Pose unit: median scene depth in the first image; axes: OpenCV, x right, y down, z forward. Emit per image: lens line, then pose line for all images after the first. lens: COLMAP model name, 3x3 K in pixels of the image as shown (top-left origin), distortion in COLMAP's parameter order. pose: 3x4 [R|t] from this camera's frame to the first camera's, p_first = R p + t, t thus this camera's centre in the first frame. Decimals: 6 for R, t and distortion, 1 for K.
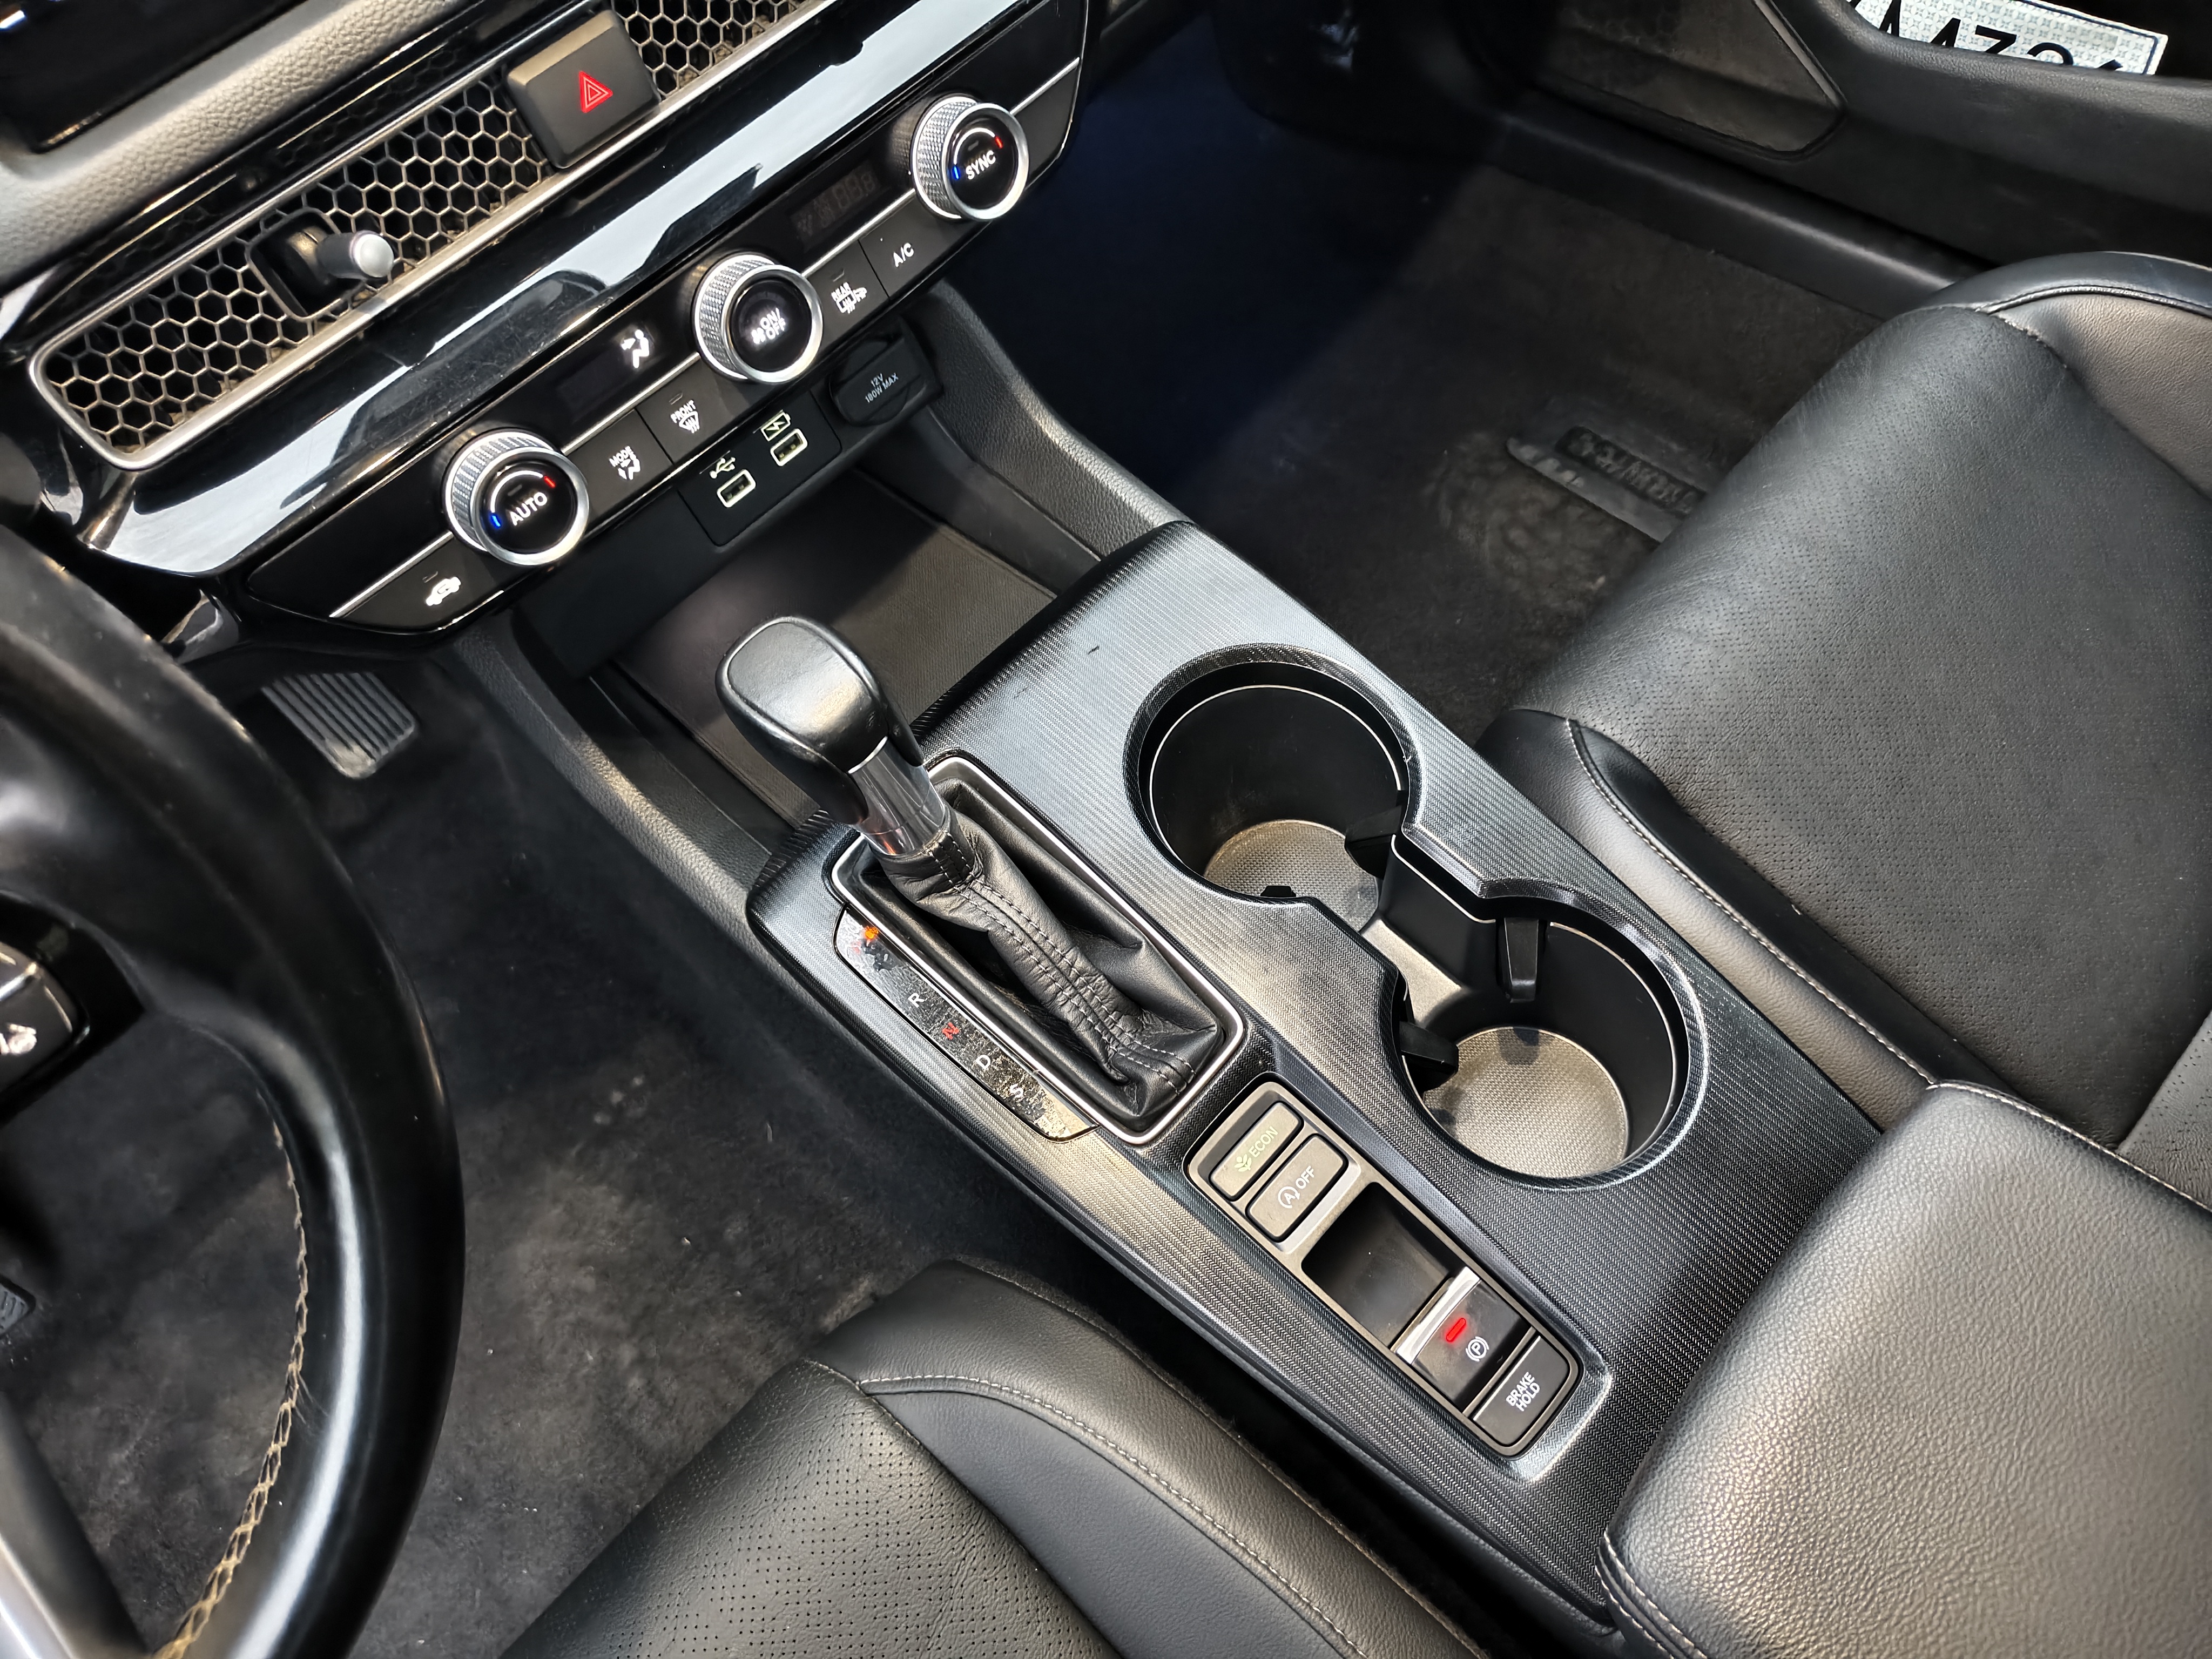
lens RADIAL K [[1535.6, 0, 1114.6], [0, 1535.6, 817.8], [0, 0, 1]] dist [0.021694, -0.026744]
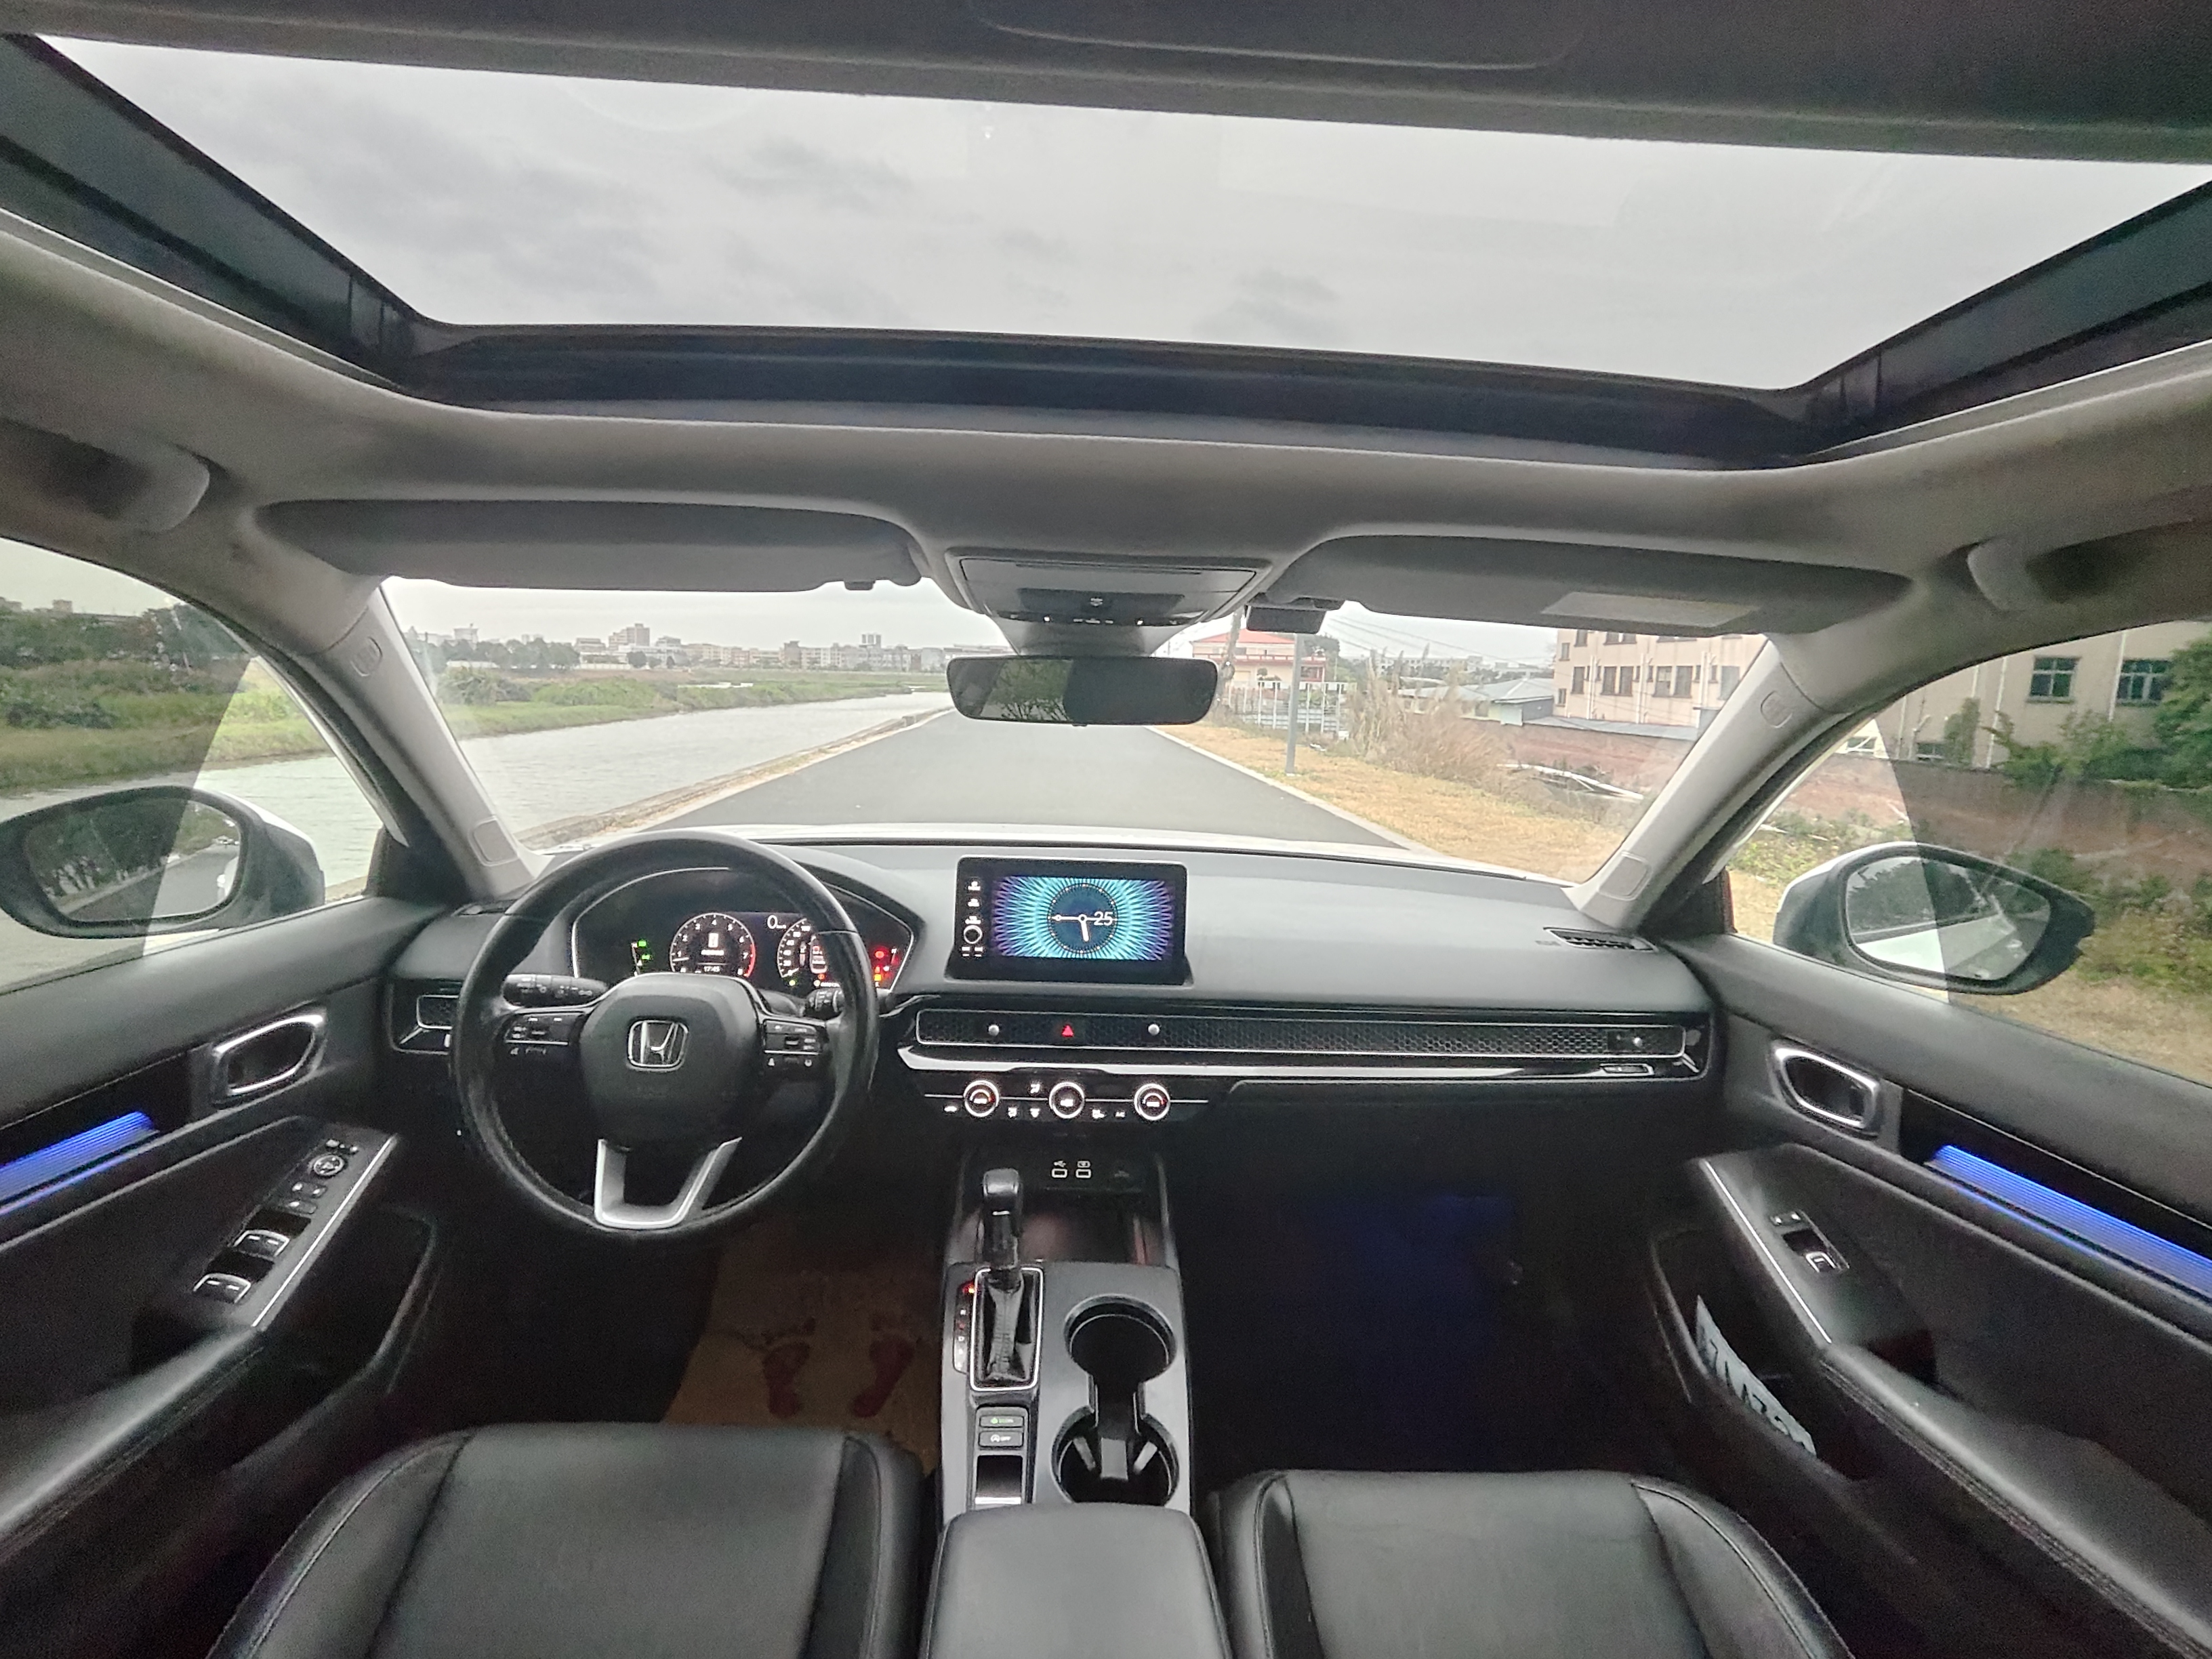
lens RADIAL K [[1055.2, 0, 1089.0], [0, 1055.2, 832.1], [0, 0, 1]] dist [0.005460, 0.000433]
pose [[0.712216, 0.270162, -0.647889, 0.682763], [-0.660326, 0.570990, -0.487791, 0.265793], [0.238156, 0.775230, 0.585064, -0.489759]]
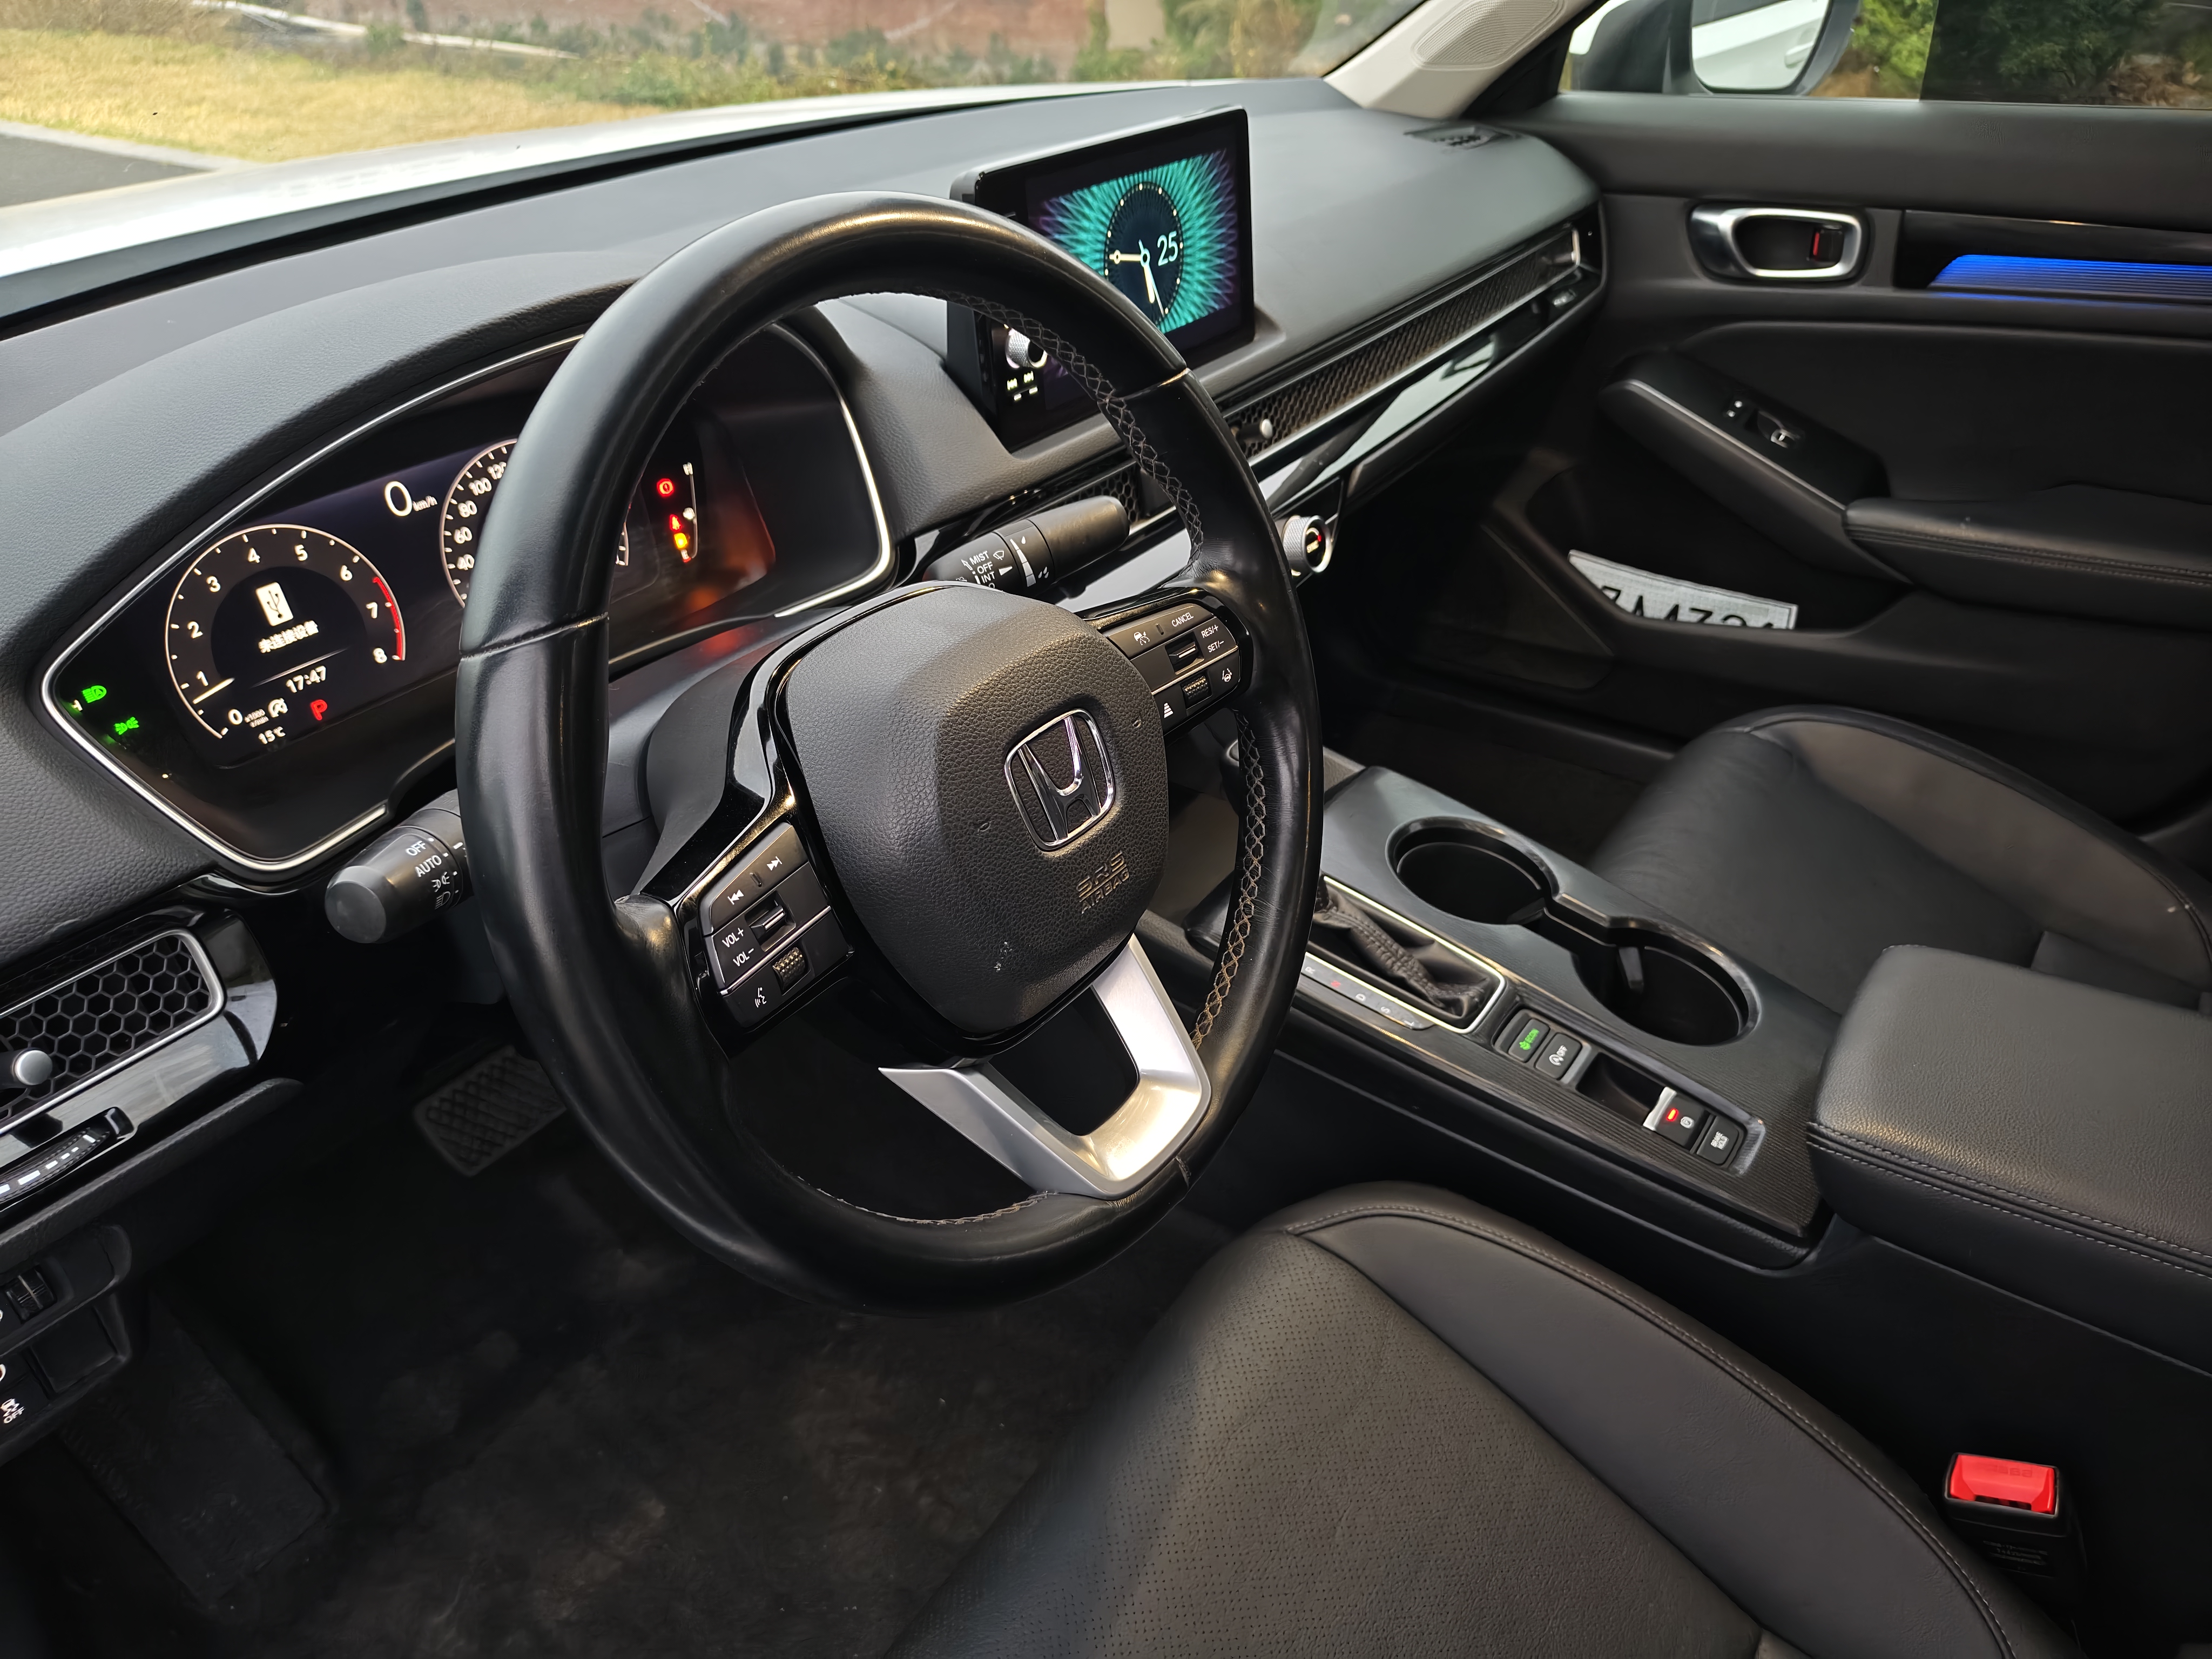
lens RADIAL K [[1535.6, 0, 1114.6], [0, 1535.6, 817.8], [0, 0, 1]] dist [0.021694, -0.026744]
pose [[0.980873, 0.025341, 0.192992, -0.428136], [0.063413, 0.895795, -0.439921, 0.444657], [-0.184029, 0.443744, 0.877054, -0.314206]]
